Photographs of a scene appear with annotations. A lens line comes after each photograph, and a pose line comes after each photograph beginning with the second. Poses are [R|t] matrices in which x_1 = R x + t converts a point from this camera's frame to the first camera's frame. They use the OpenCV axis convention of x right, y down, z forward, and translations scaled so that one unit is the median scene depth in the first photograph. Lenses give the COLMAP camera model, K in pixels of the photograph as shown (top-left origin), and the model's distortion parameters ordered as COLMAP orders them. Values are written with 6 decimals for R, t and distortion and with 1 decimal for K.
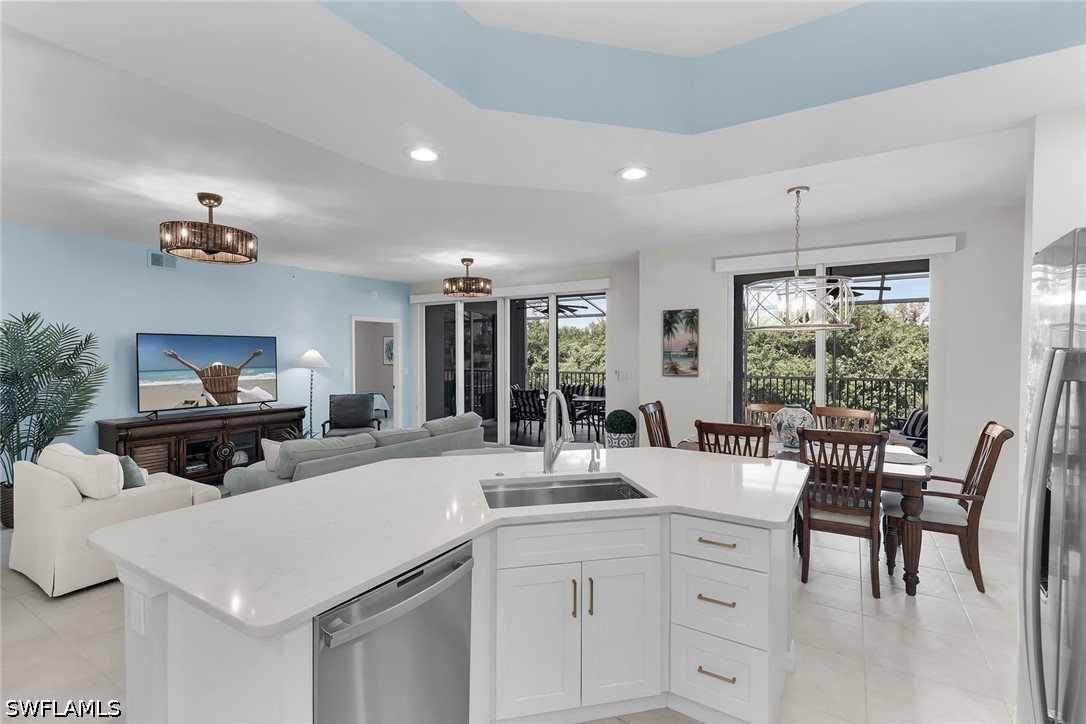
lens RADIAL K [[509.0, 0, 551.8], [0, 509.0, 363.3], [0, 0, 1]] dist [0.021825, -0.001400]
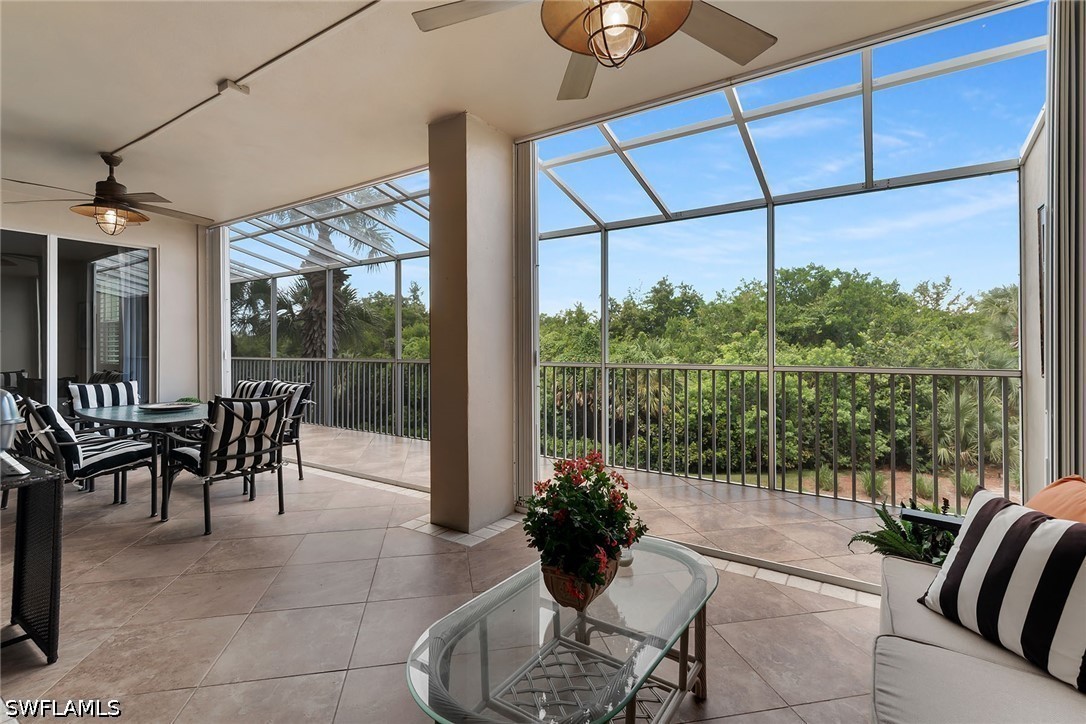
lens RADIAL K [[491.8, 0, 551.8], [0, 491.8, 343.9], [0, 0, 1]] dist [0.000822, -0.000257]
pose [[0.998807, -0.000416, -0.048833, 0.510768], [-0.000963, 0.999601, -0.028213, 0.027372], [0.048826, 0.028227, 0.998408, 0.751744]]
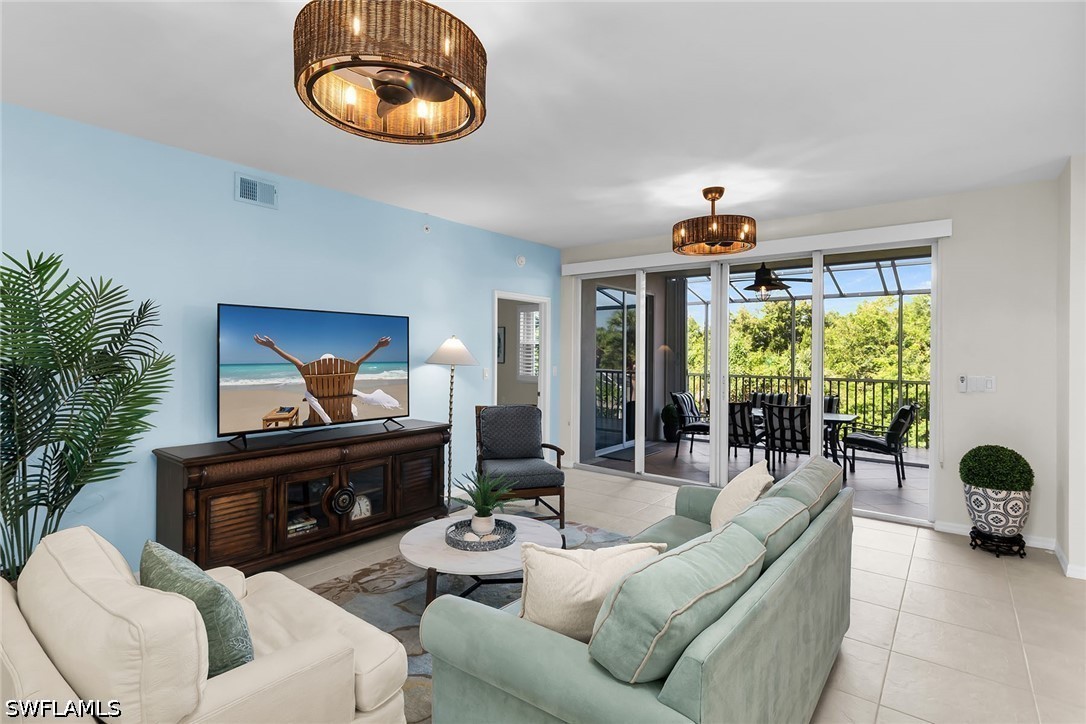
lens RADIAL K [[548.4, 0, 553.2], [0, 548.4, 356.3], [0, 0, 1]] dist [0.007334, -0.001723]
pose [[0.995082, 0.011805, -0.098344, -0.282495], [-0.012977, 0.999852, -0.011282, 0.004194], [0.098196, 0.012503, 0.995089, 0.322635]]
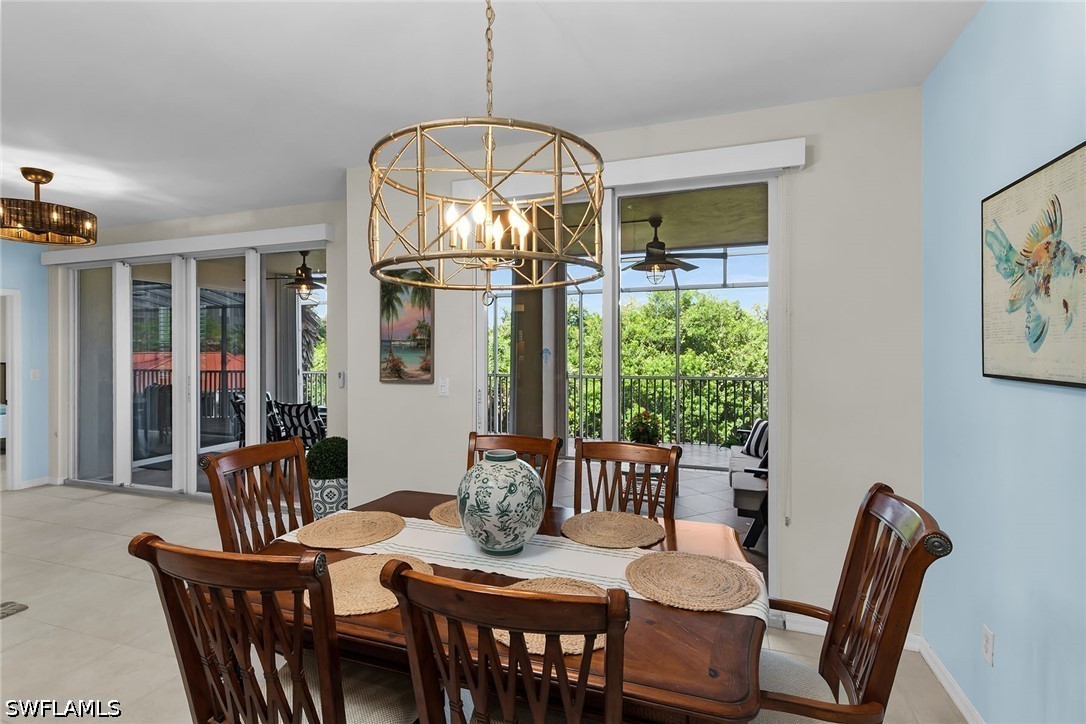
lens RADIAL K [[510.6, 0, 563.5], [0, 510.6, 353.5], [0, 0, 1]] dist [0.011551, -0.000208]
pose [[0.973138, -0.002486, 0.230211, 0.248613], [0.005852, 0.999886, -0.013940, 0.001344], [-0.230150, 0.014913, 0.973041, 0.326329]]
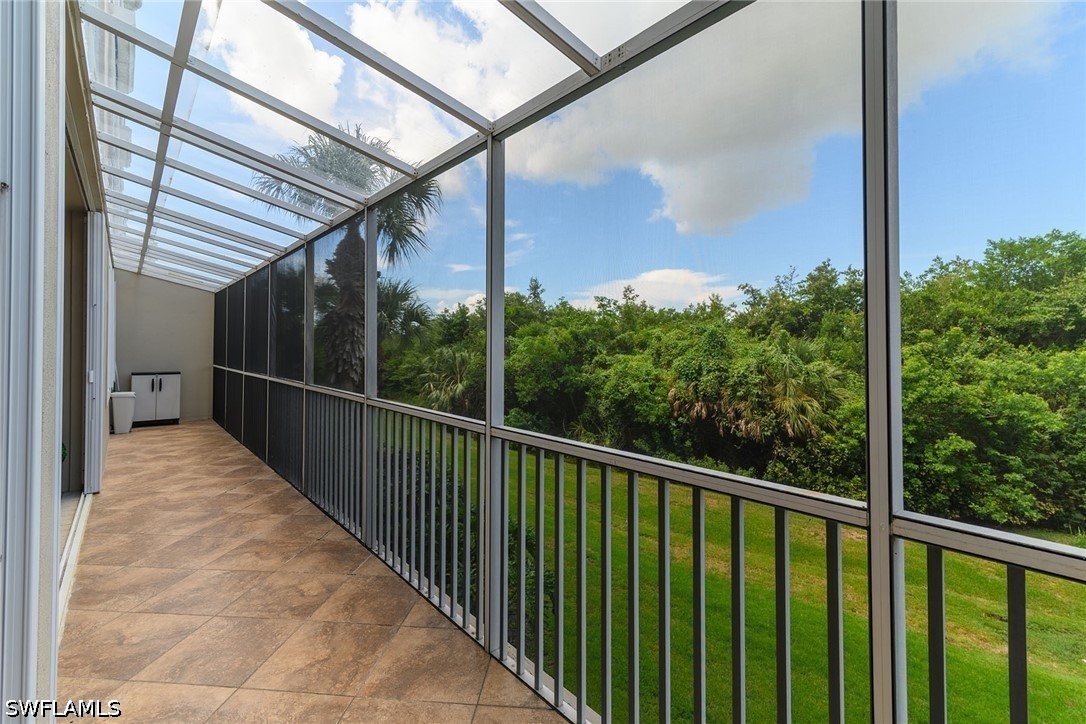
lens RADIAL K [[494.0, 0, 543.9], [0, 494.0, 335.9], [0, 0, 1]] dist [0.009291, -0.000146]
pose [[0.935861, -0.004726, -0.352339, 0.678381], [-0.008250, 0.999342, -0.035316, -0.009014], [0.352274, 0.035957, 0.935206, 1.118457]]
